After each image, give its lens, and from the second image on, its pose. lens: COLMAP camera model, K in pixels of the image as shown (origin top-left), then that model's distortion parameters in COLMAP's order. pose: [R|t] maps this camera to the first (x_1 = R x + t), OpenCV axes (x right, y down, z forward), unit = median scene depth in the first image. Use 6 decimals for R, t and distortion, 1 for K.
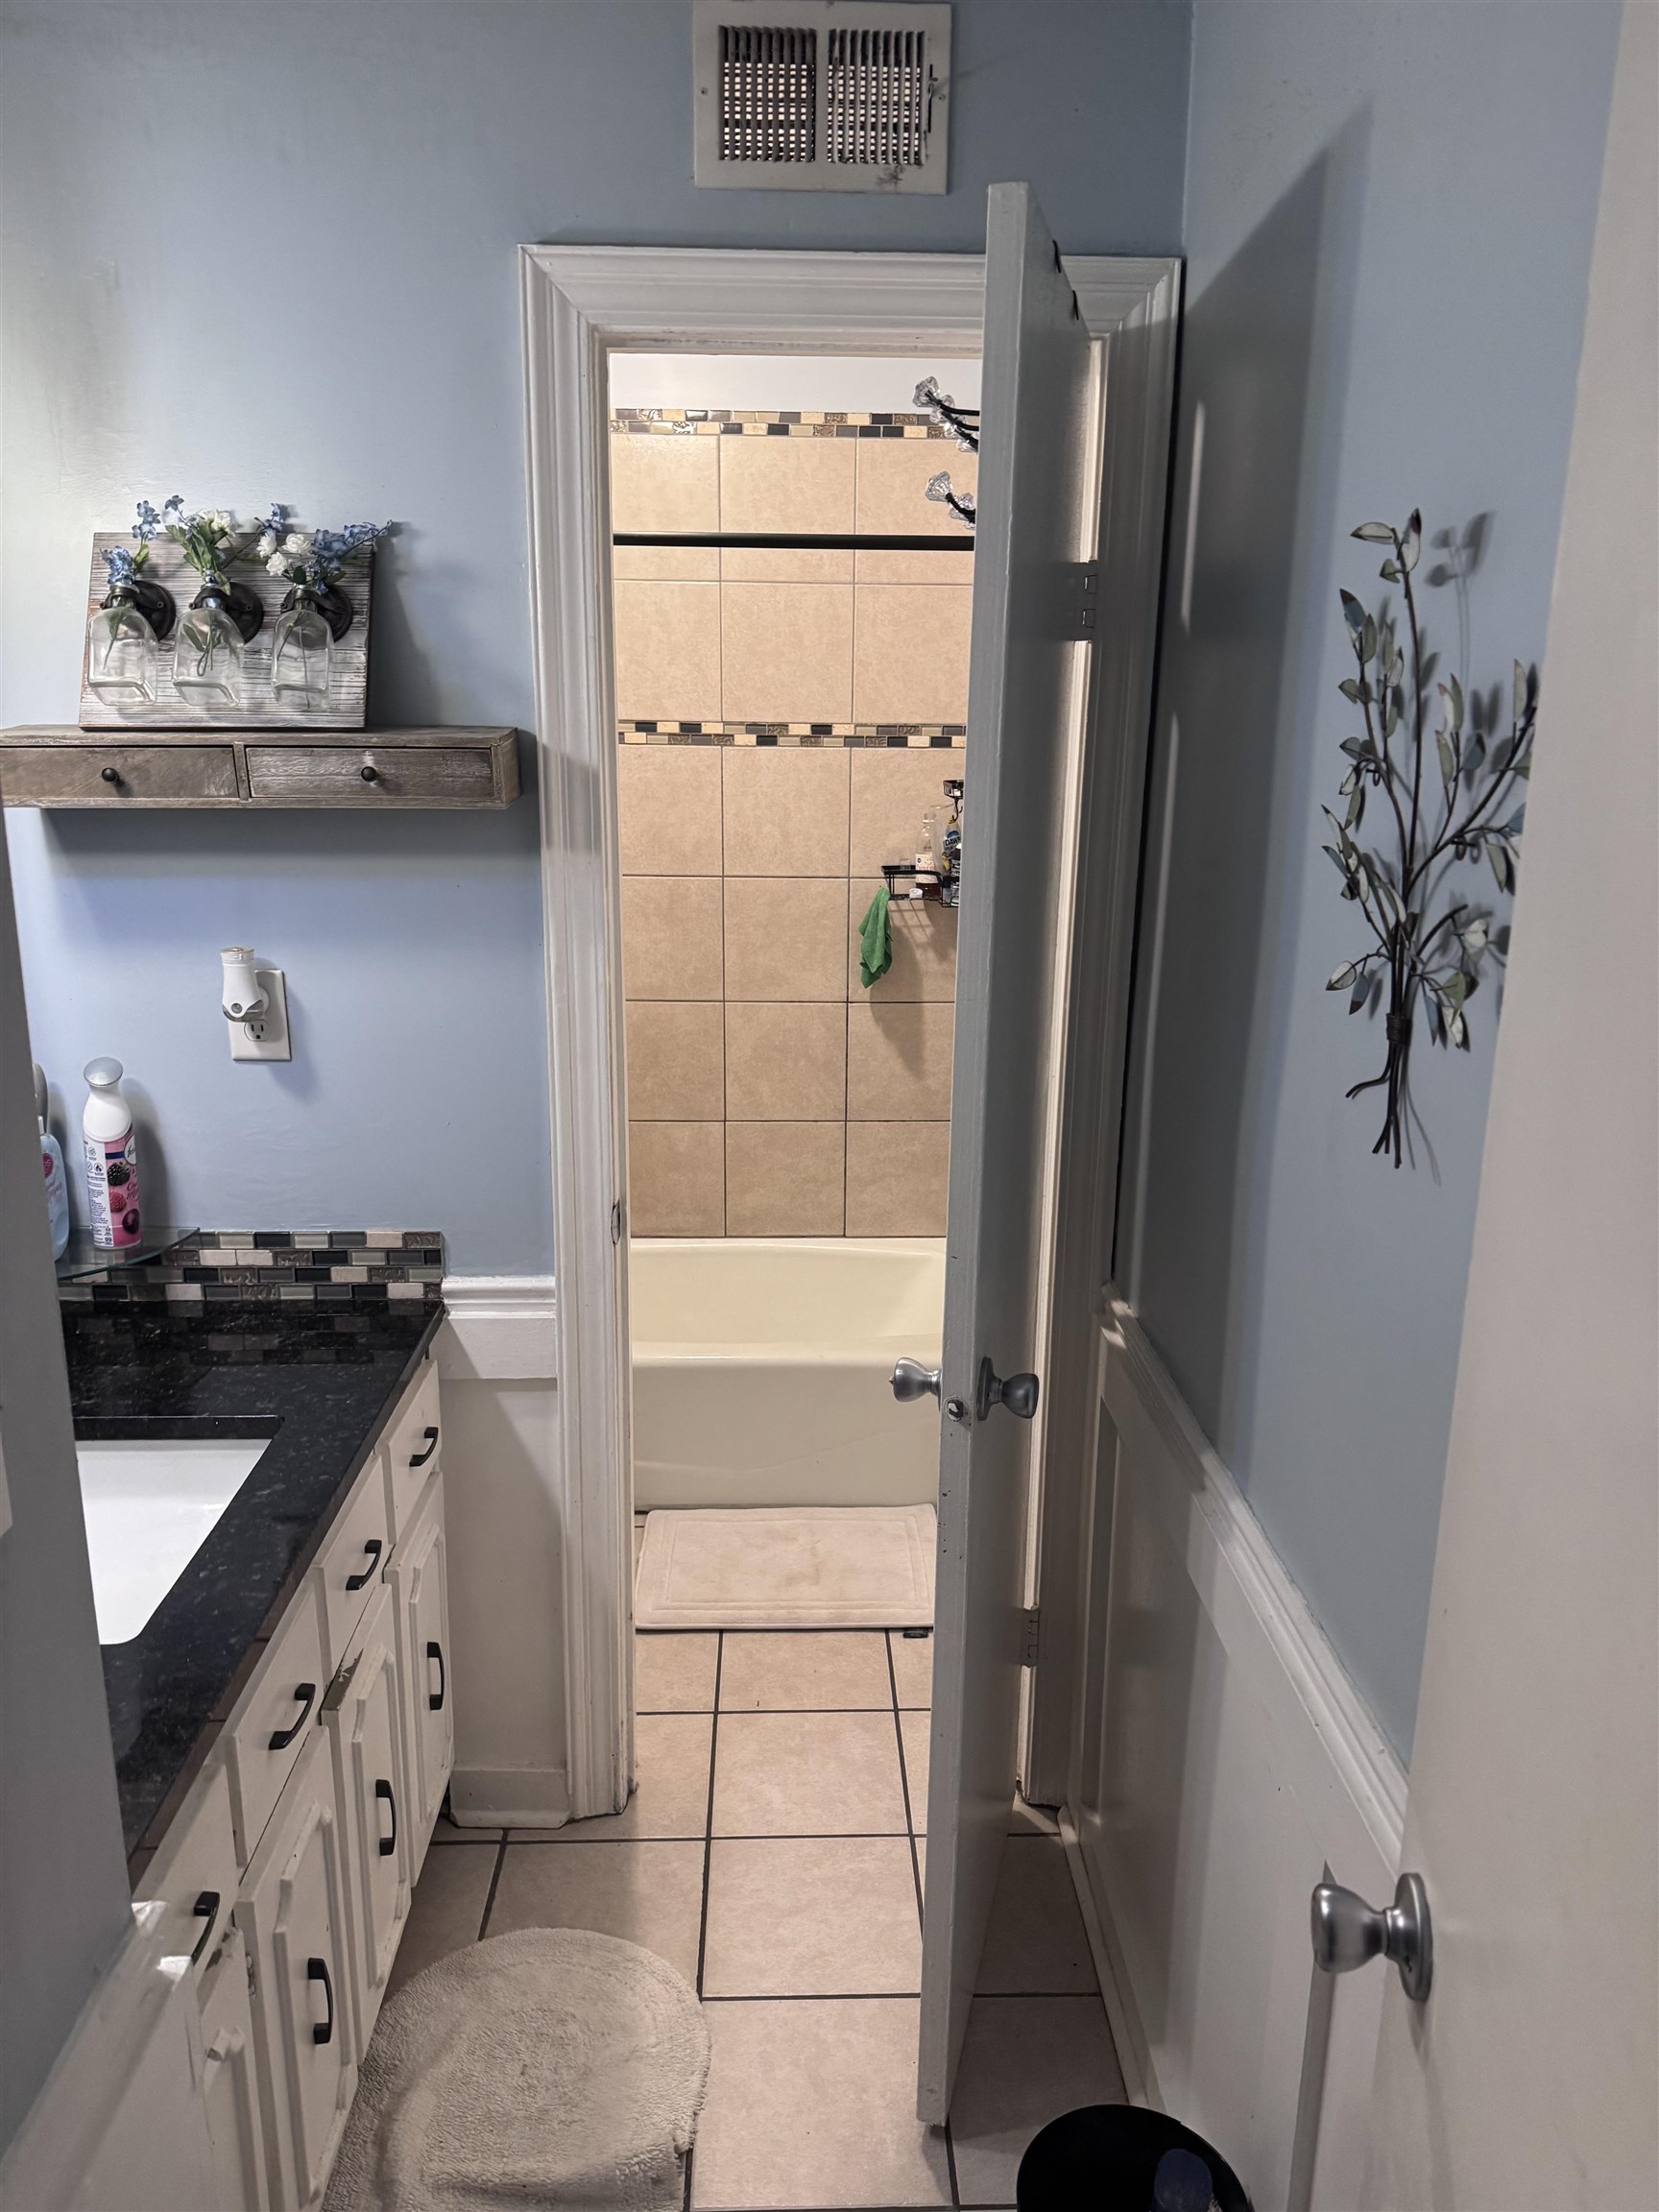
lens RADIAL K [[1535.8, 0, 819.3], [0, 1535.8, 1112.6], [0, 0, 1]] dist [0.082367, -0.101474]
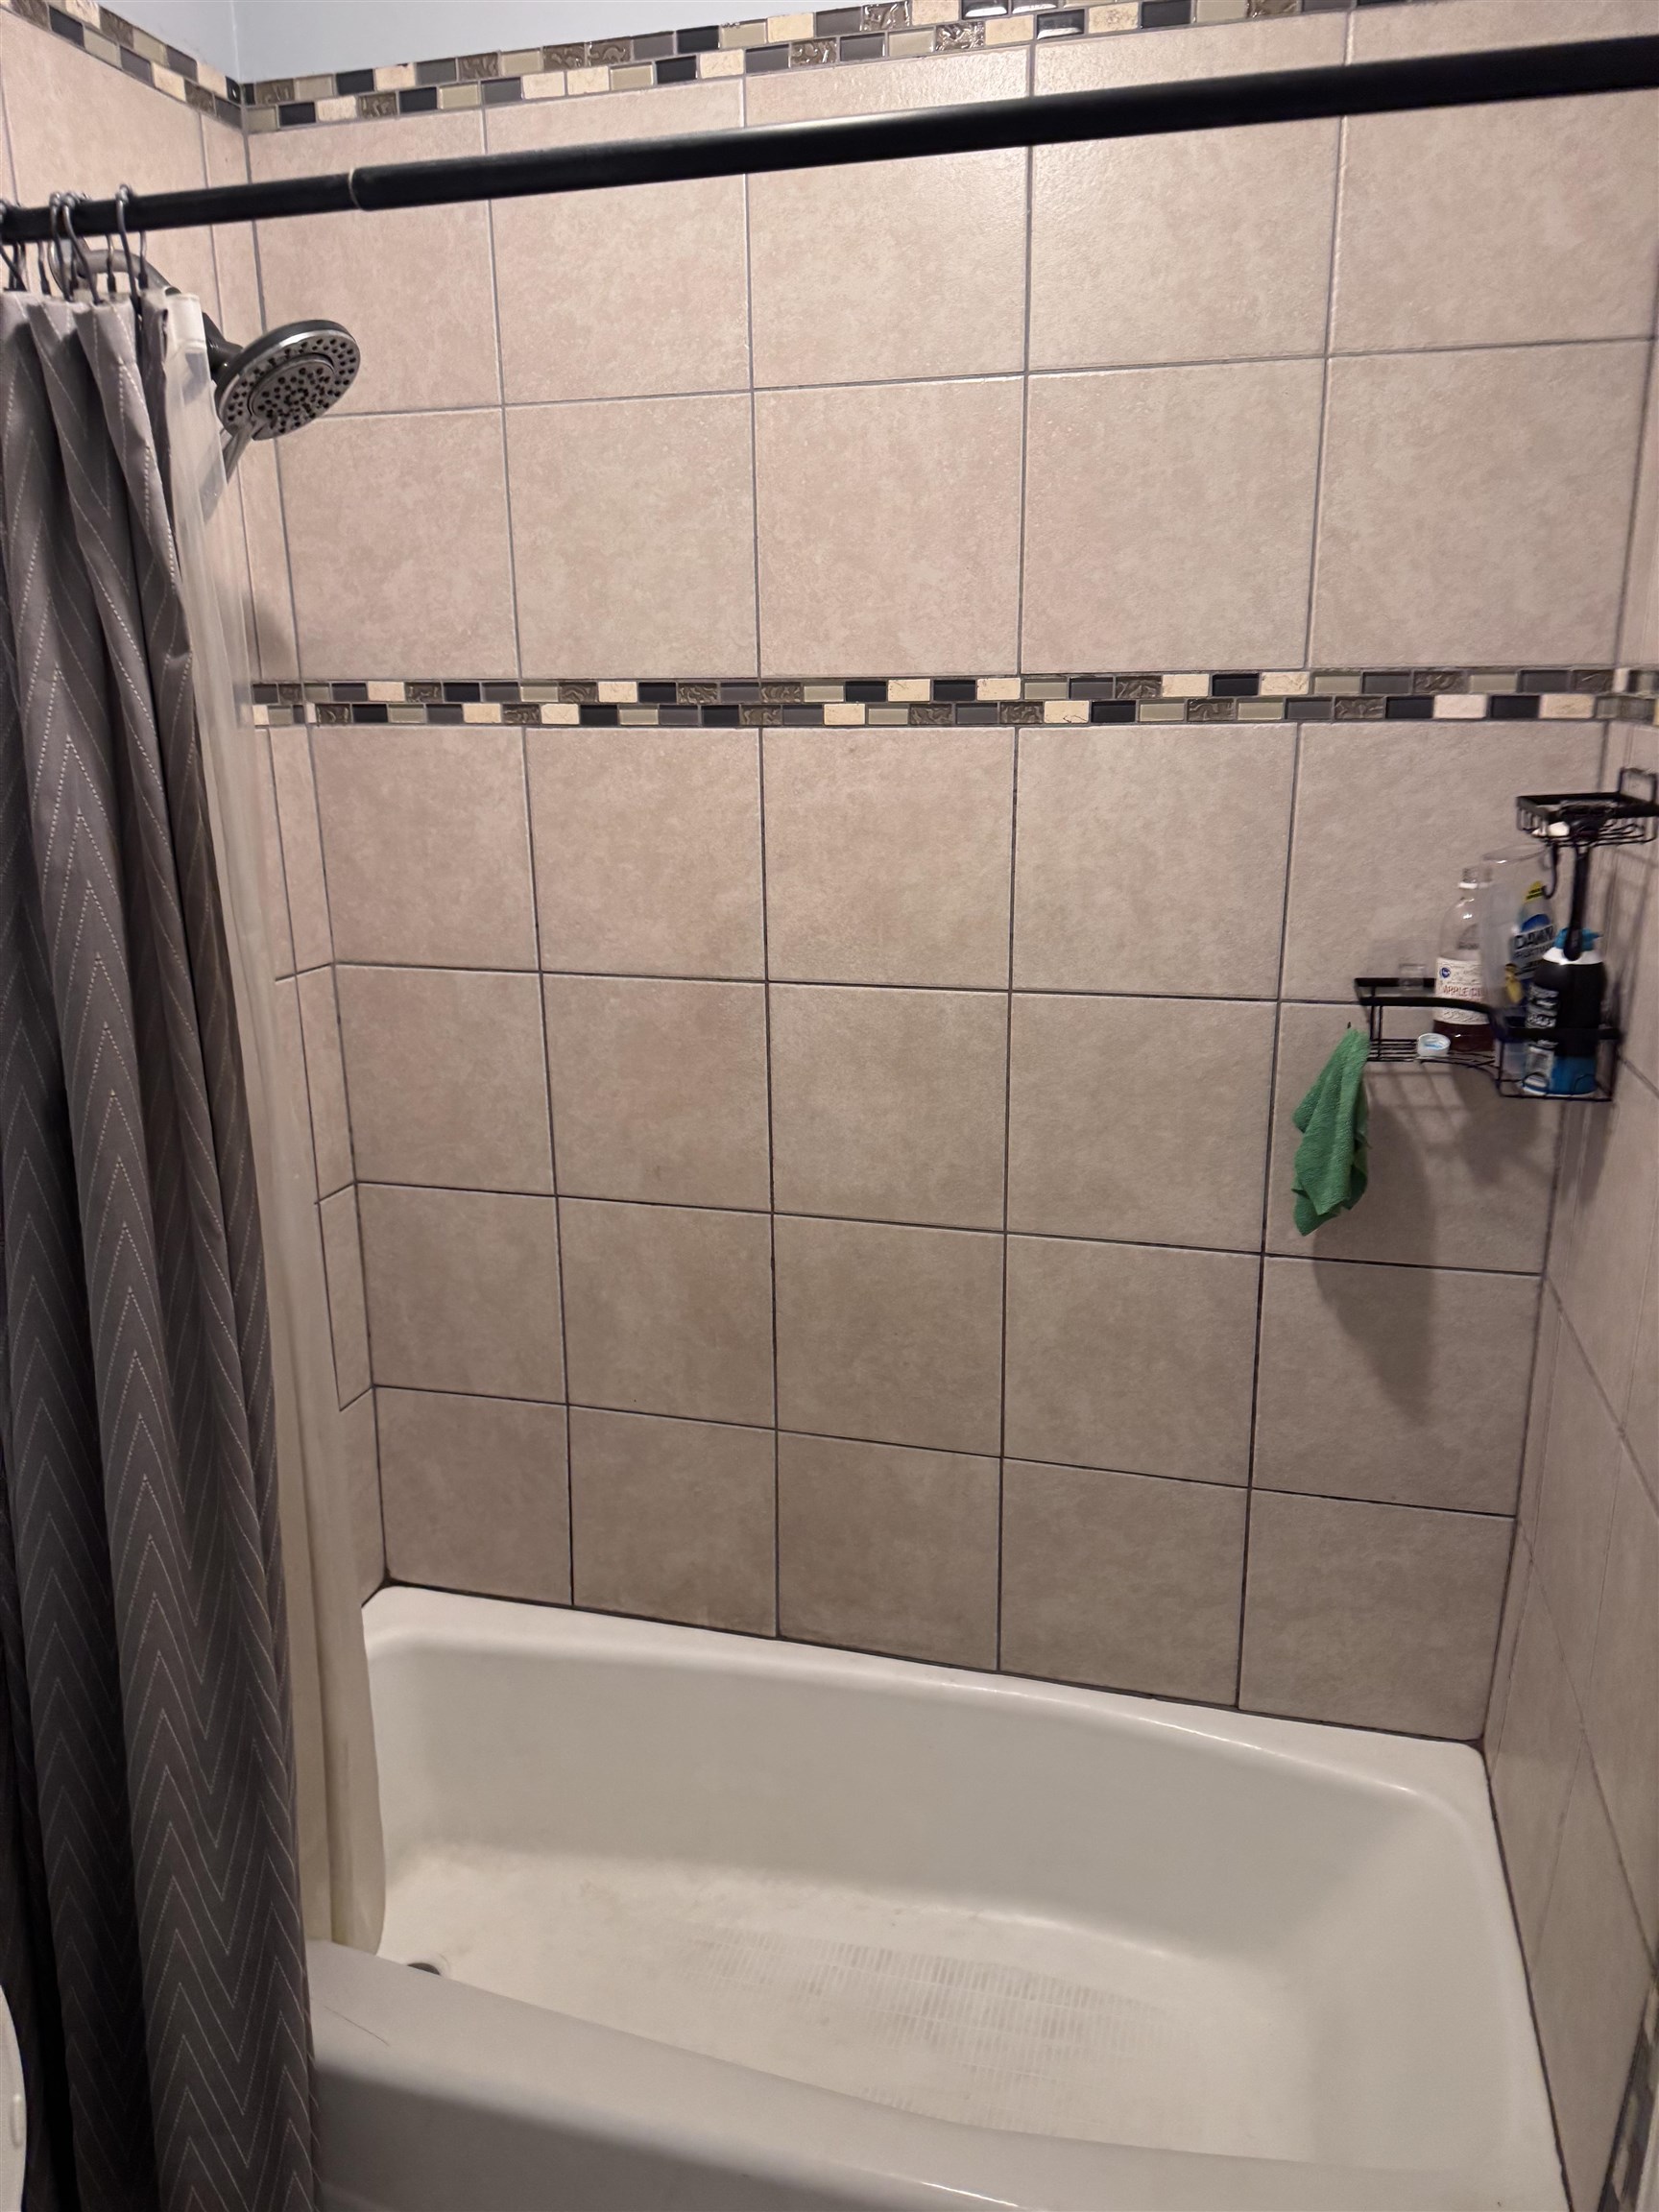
lens RADIAL K [[1535.8, 0, 826.2], [0, 1535.8, 1103.4], [0, 0, 1]] dist [0.082367, -0.101474]
pose [[0.955609, 0.055376, -0.289386, 0.025692], [-0.051781, 0.998457, 0.020070, -0.124824], [0.290051, -0.004195, 0.957002, 0.513800]]
